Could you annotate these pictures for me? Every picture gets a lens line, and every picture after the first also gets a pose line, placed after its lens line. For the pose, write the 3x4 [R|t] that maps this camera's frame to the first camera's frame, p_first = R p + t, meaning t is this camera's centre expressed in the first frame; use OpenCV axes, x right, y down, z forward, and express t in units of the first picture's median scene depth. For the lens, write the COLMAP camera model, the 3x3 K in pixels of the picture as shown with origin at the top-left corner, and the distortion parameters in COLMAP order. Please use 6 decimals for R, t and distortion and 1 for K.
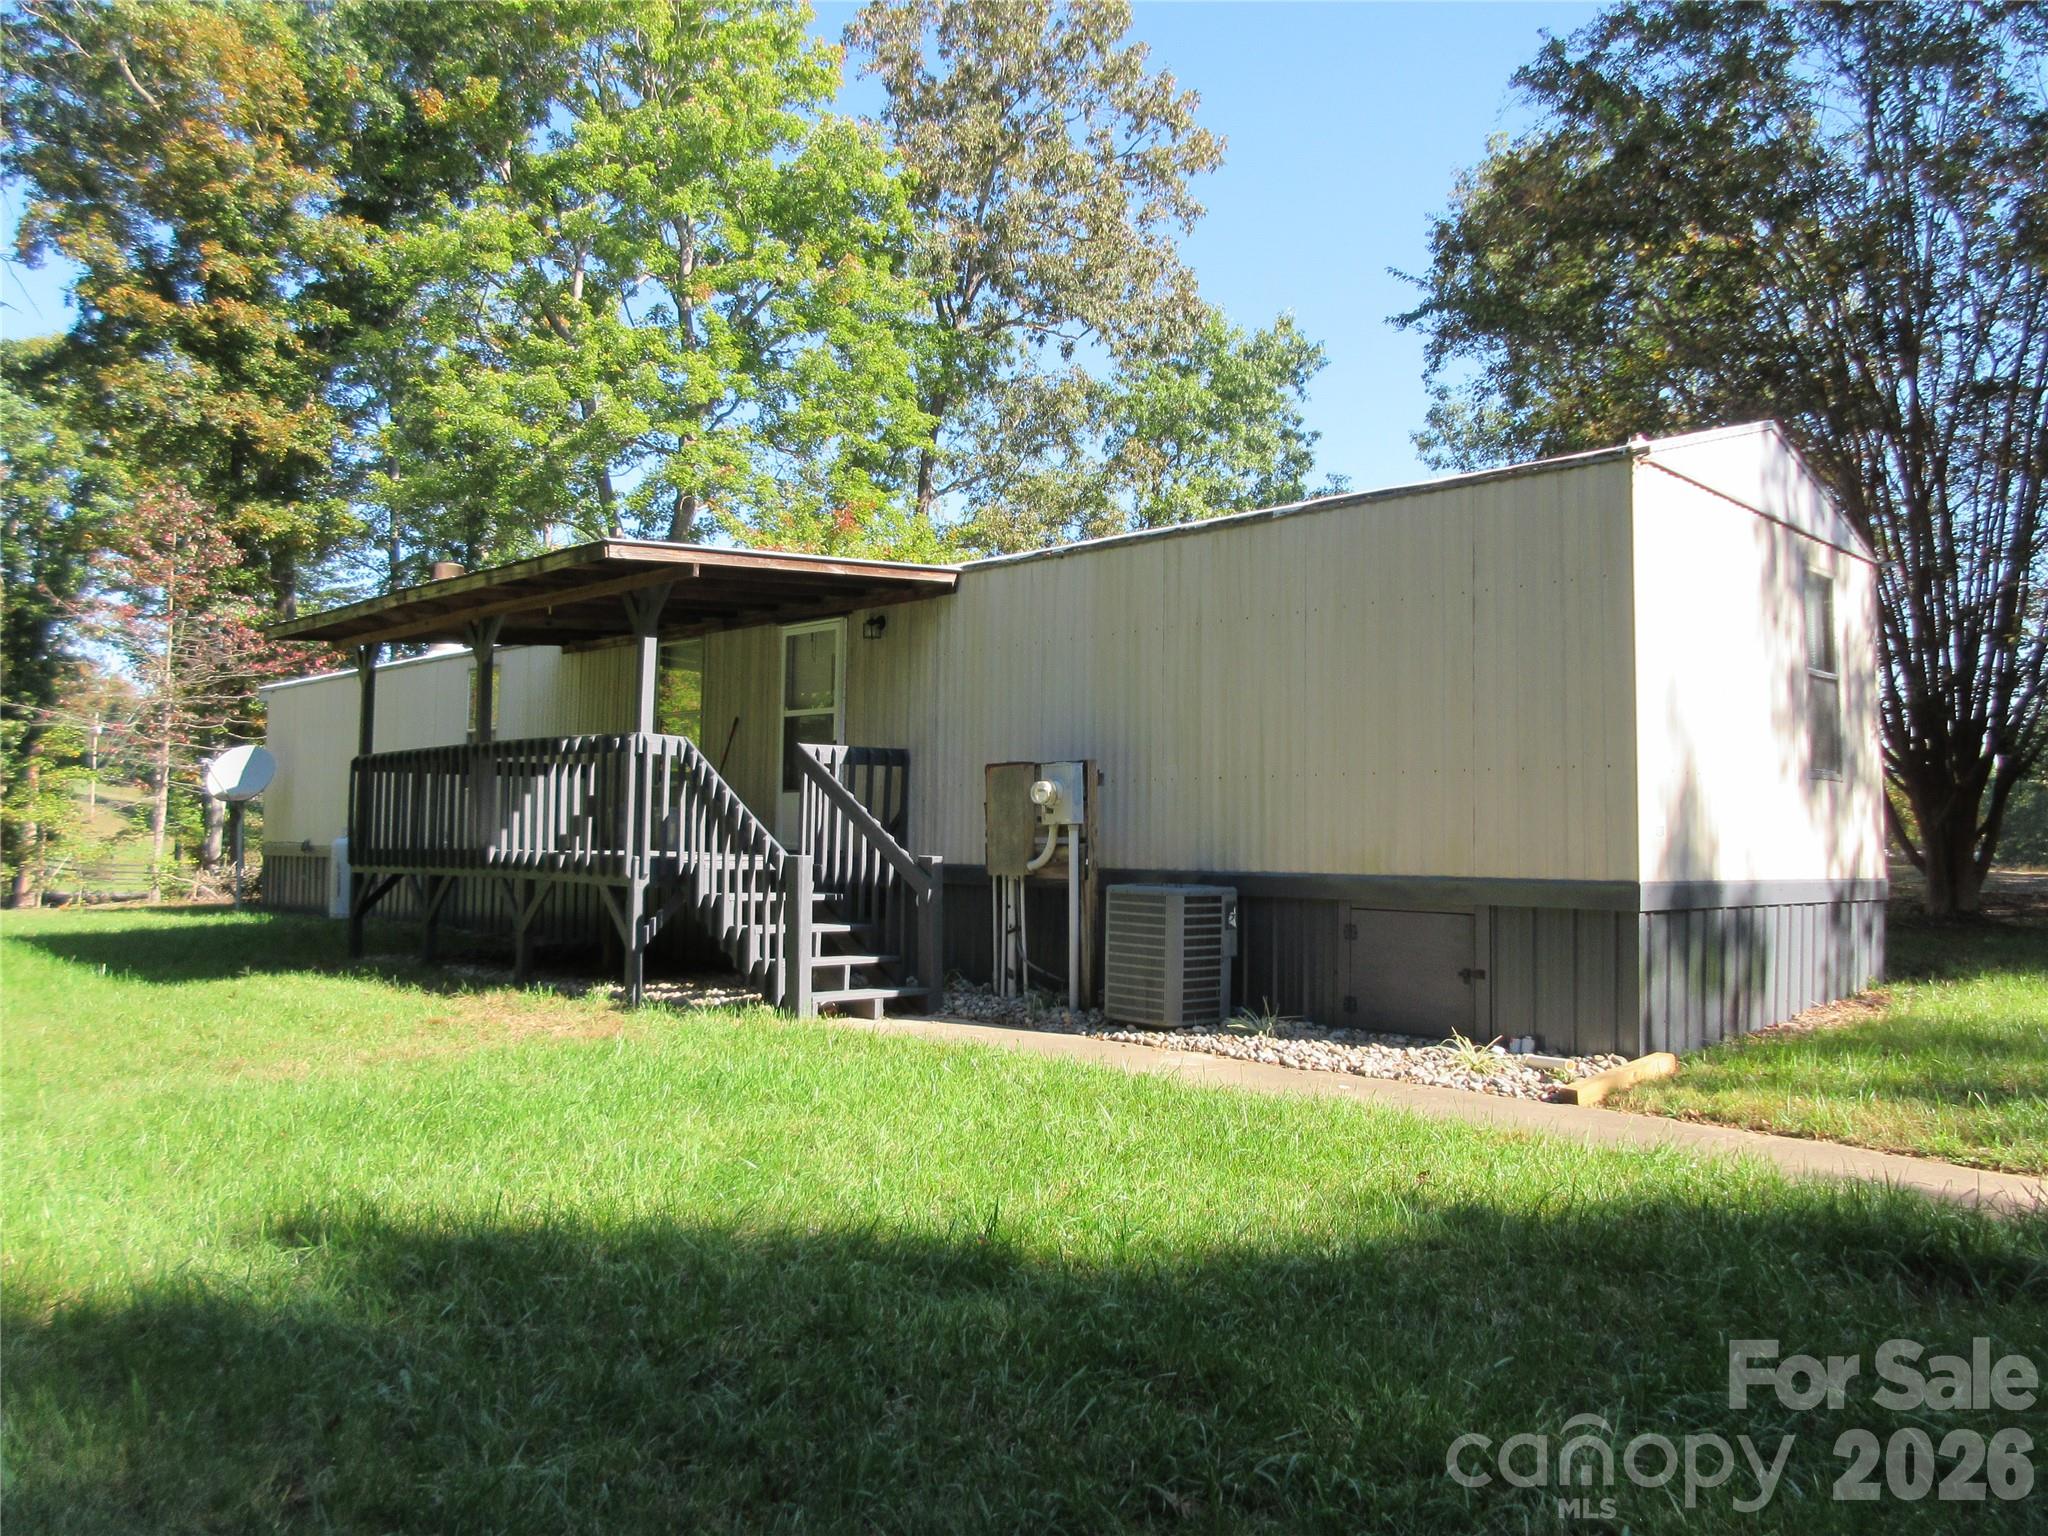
lens RADIAL K [[1540.7, 0, 1004.3], [0, 1540.7, 746.5], [0, 0, 1]] dist [0.003931, 0.011694]
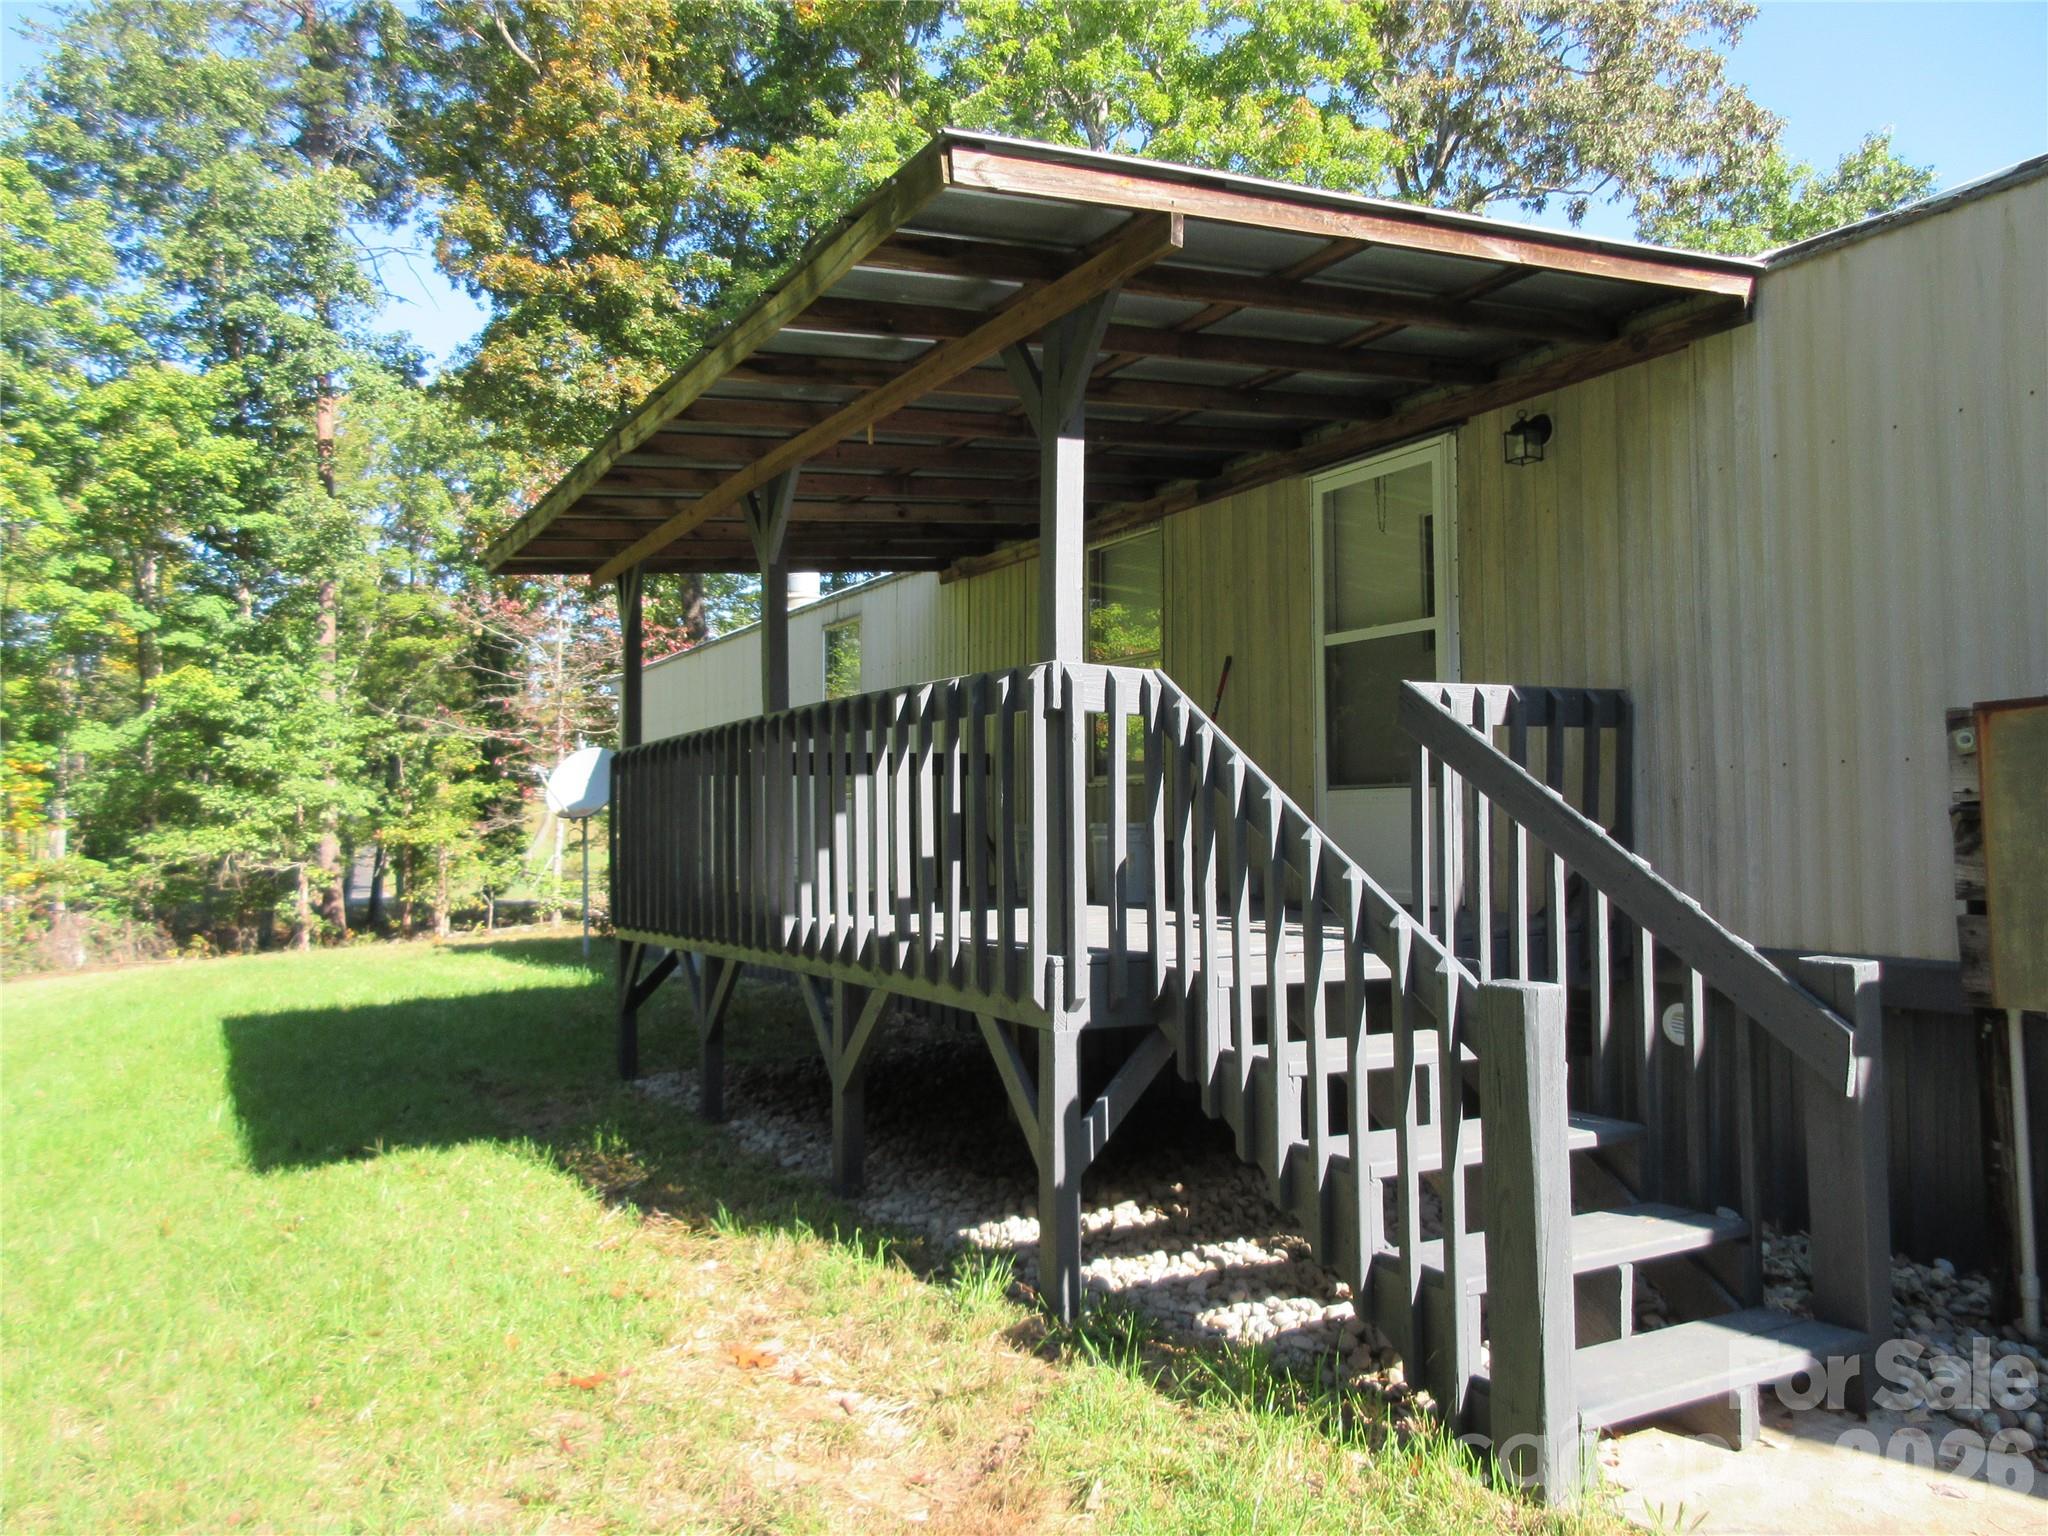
lens RADIAL K [[1540.7, 0, 1015.7], [0, 1540.7, 754.4], [0, 0, 1]] dist [0.003931, 0.011694]
pose [[0.964020, -0.035617, -0.263433, -0.121528], [0.038464, 0.999244, 0.005656, 0.012108], [0.263032, -0.015585, 0.964661, 0.525522]]
